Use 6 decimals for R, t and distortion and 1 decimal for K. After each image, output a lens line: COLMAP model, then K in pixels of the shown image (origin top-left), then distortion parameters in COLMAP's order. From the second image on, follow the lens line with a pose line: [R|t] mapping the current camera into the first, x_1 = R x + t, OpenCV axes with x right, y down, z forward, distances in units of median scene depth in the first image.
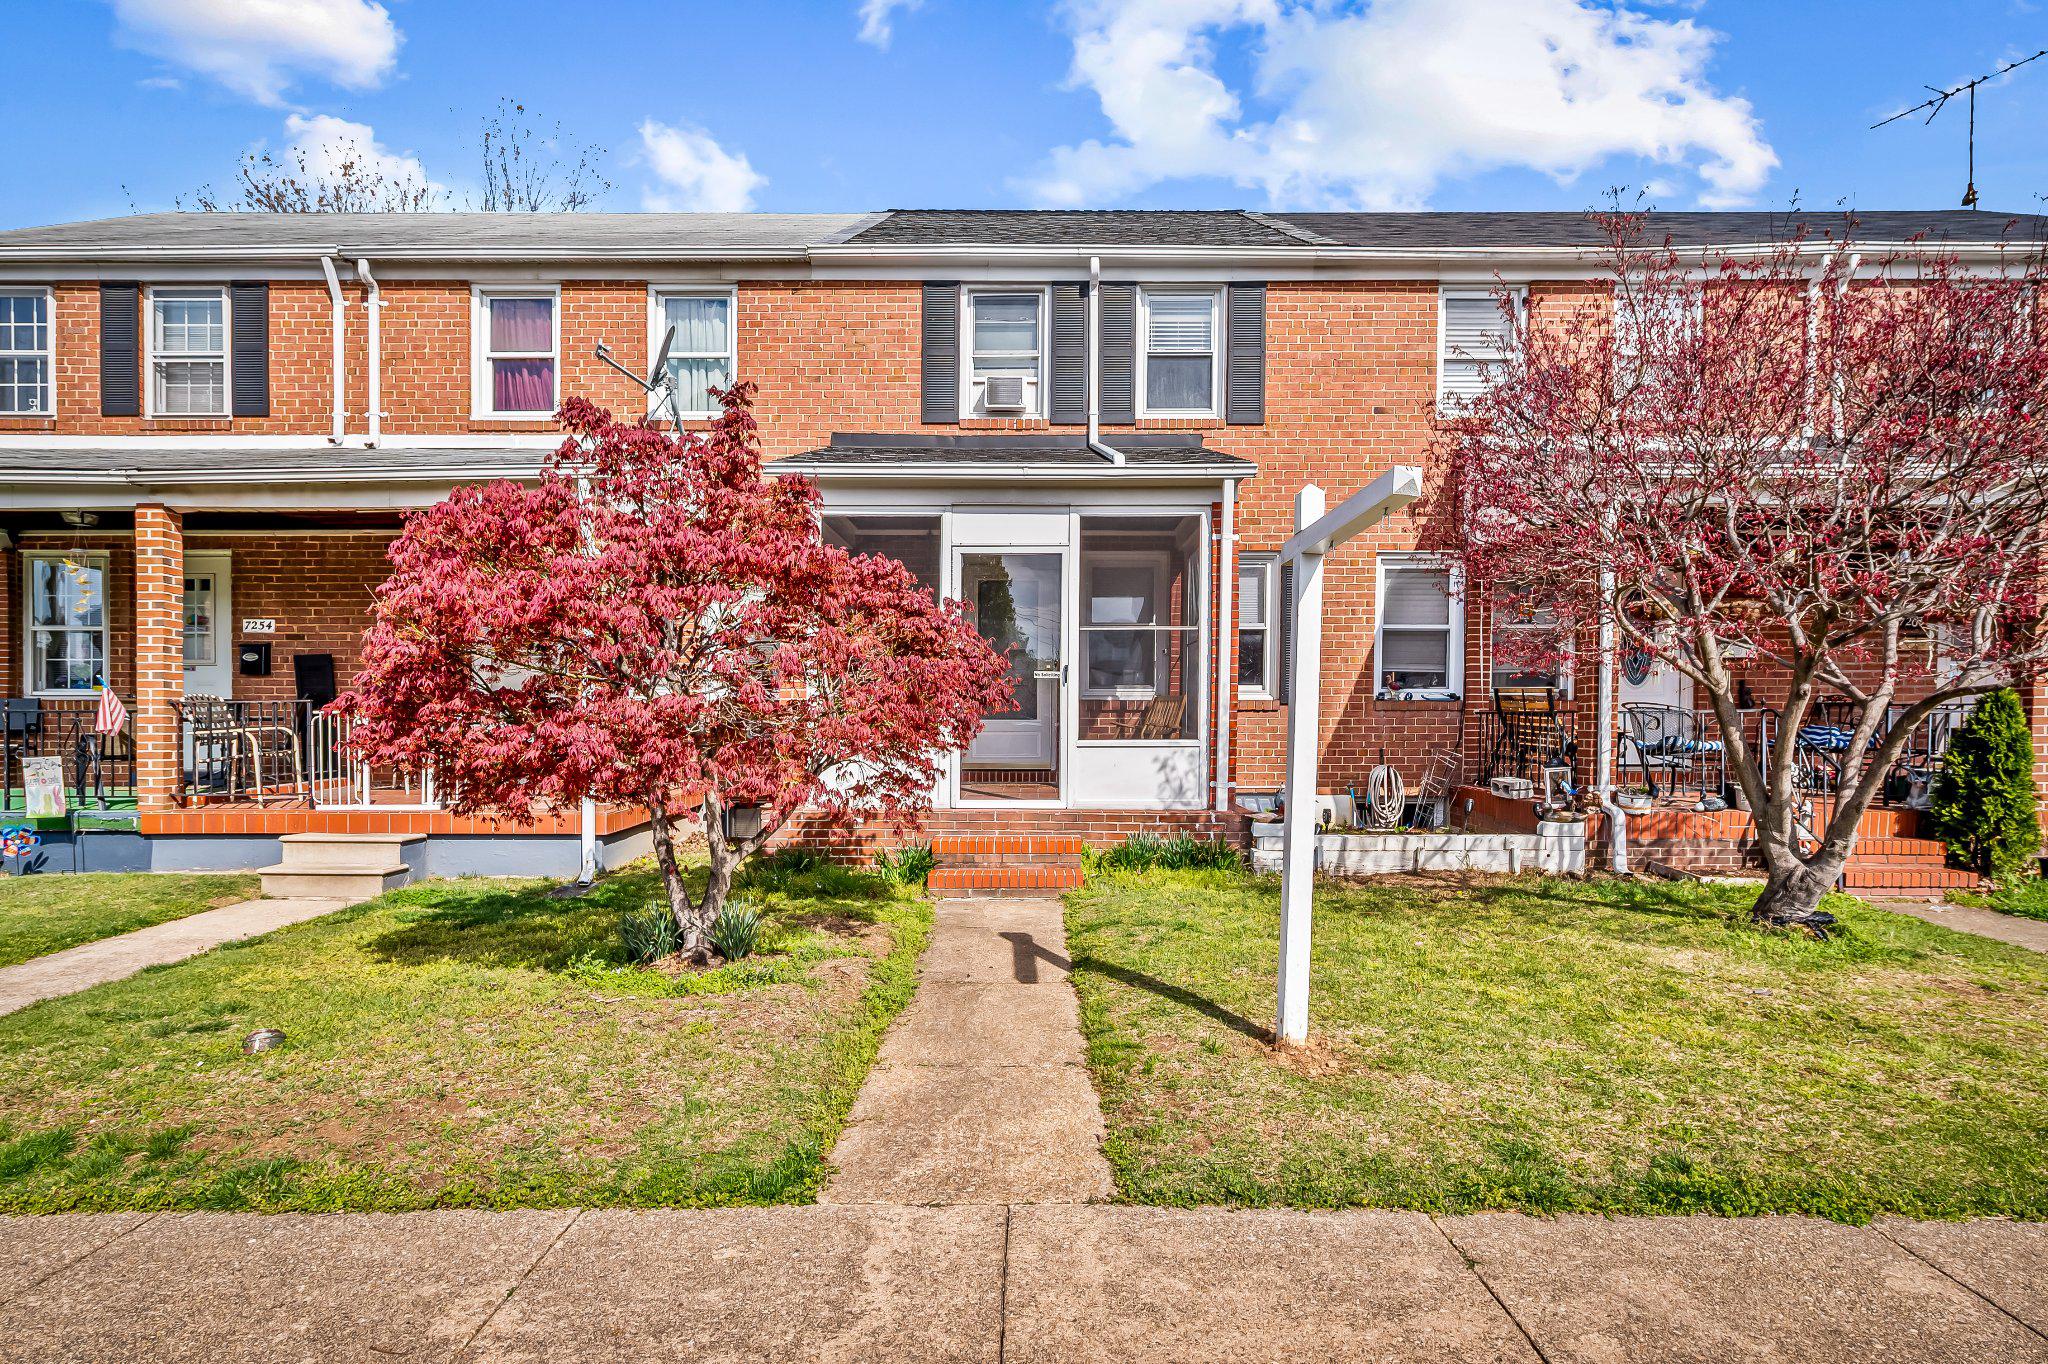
lens RADIAL K [[1103.9, 0, 1024.0], [0, 1103.9, 682.0], [0, 0, 1]] dist [0.000959, 0.000196]
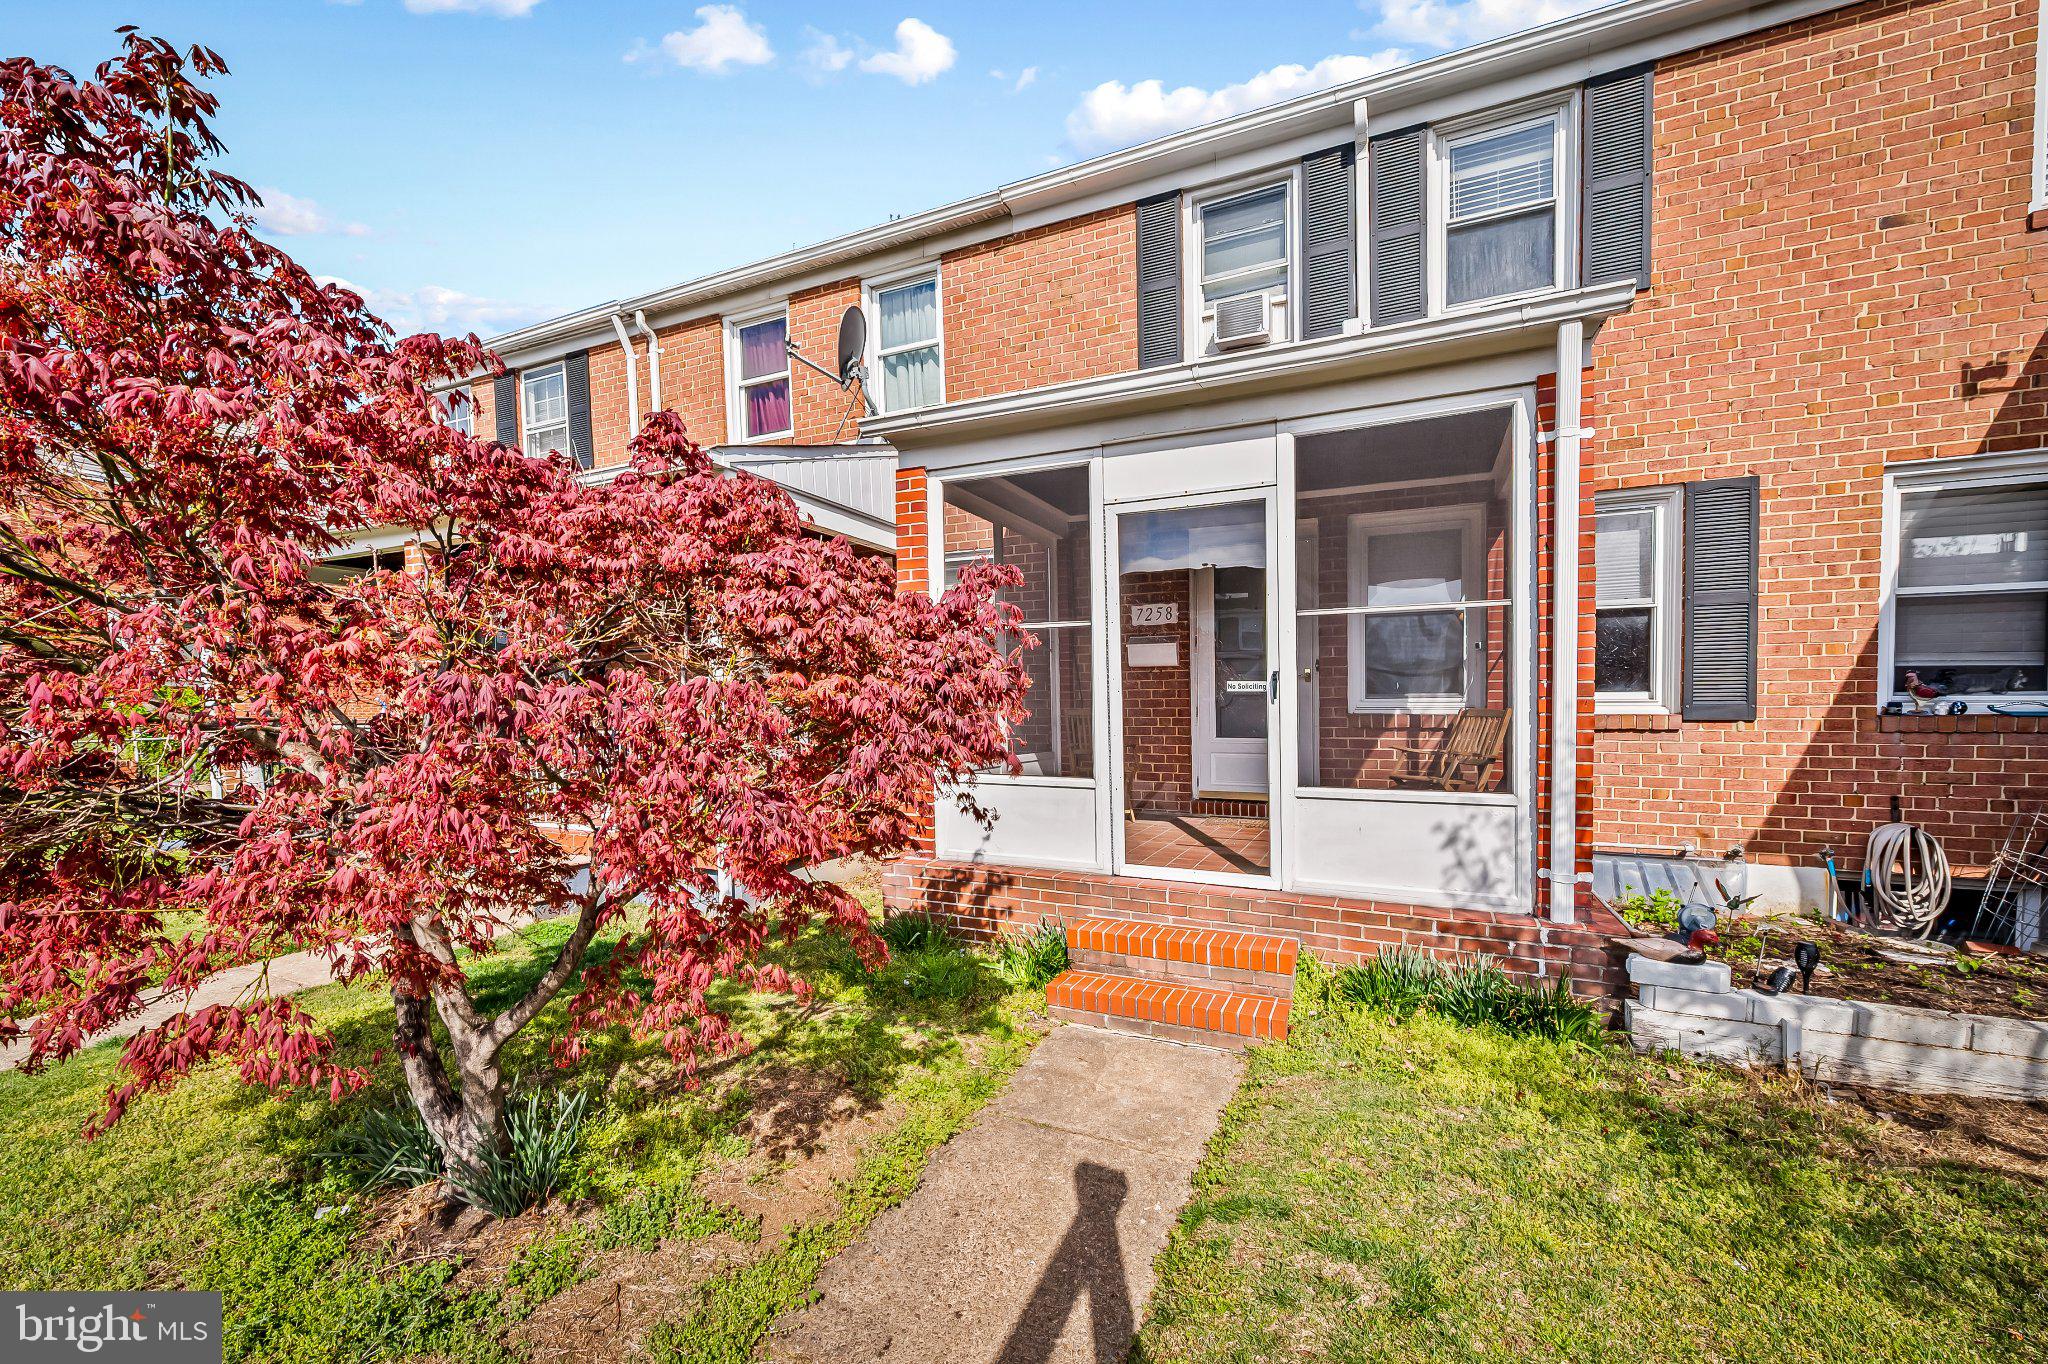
lens RADIAL K [[826.5, 0, 1027.5], [0, 826.5, 692.1], [0, 0, 1]] dist [0.008888, -0.000151]
pose [[0.908913, -0.010664, -0.416849, 0.087343], [0.016789, 0.999798, 0.011030, -0.008822], [0.416647, -0.017024, 0.908909, 0.403318]]
